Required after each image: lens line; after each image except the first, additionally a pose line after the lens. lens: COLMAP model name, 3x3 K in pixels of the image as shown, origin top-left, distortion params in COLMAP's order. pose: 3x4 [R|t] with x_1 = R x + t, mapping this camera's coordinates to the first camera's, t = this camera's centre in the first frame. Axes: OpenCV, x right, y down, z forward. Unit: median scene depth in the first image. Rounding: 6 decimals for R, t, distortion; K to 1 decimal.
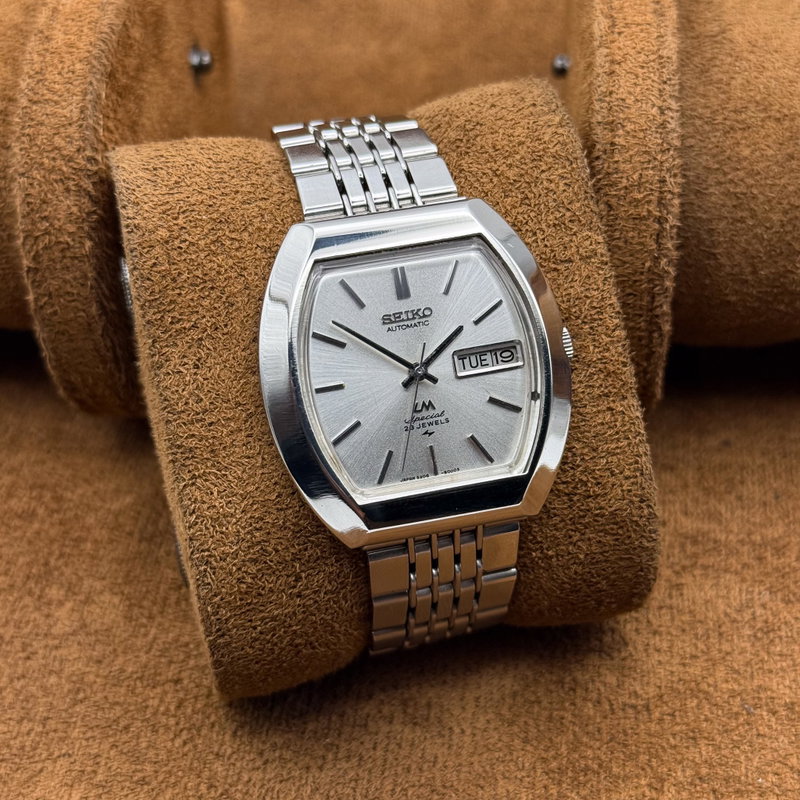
lens RADIAL K [[1545.8, 0, 400.0], [0, 1545.8, 400.0], [0, 0, 1]] dist [0.194158, -0.119318]
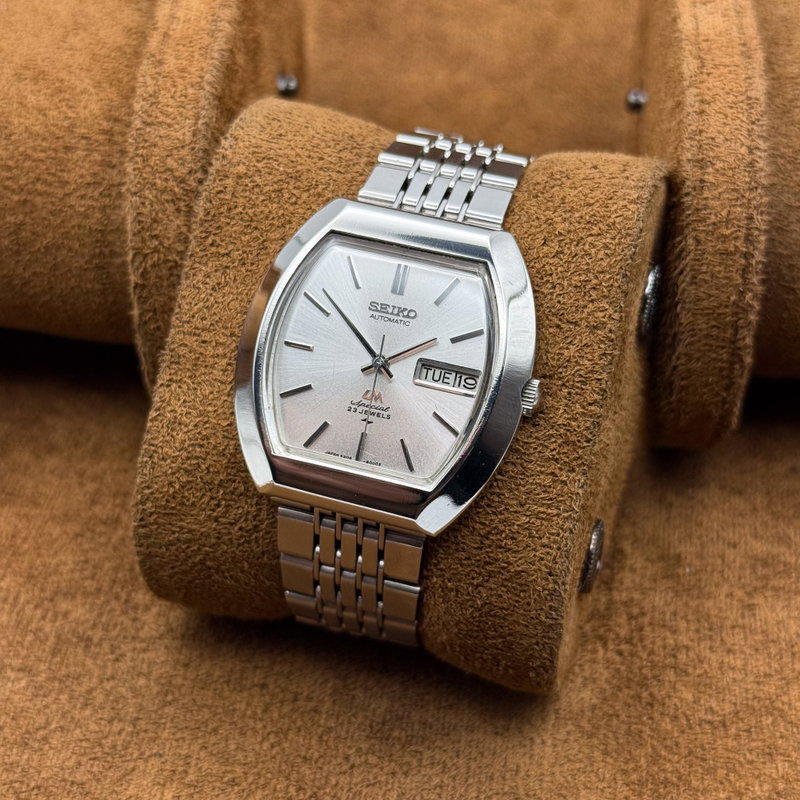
lens RADIAL K [[1545.8, 0, 400.0], [0, 1545.8, 400.0], [0, 0, 1]] dist [0.194158, -0.119318]
pose [[0.856995, 0.360610, -0.368131, 0.405578], [-0.387121, 0.922027, 0.001987, -0.002071], [0.340143, 0.140809, 0.929772, 0.034031]]
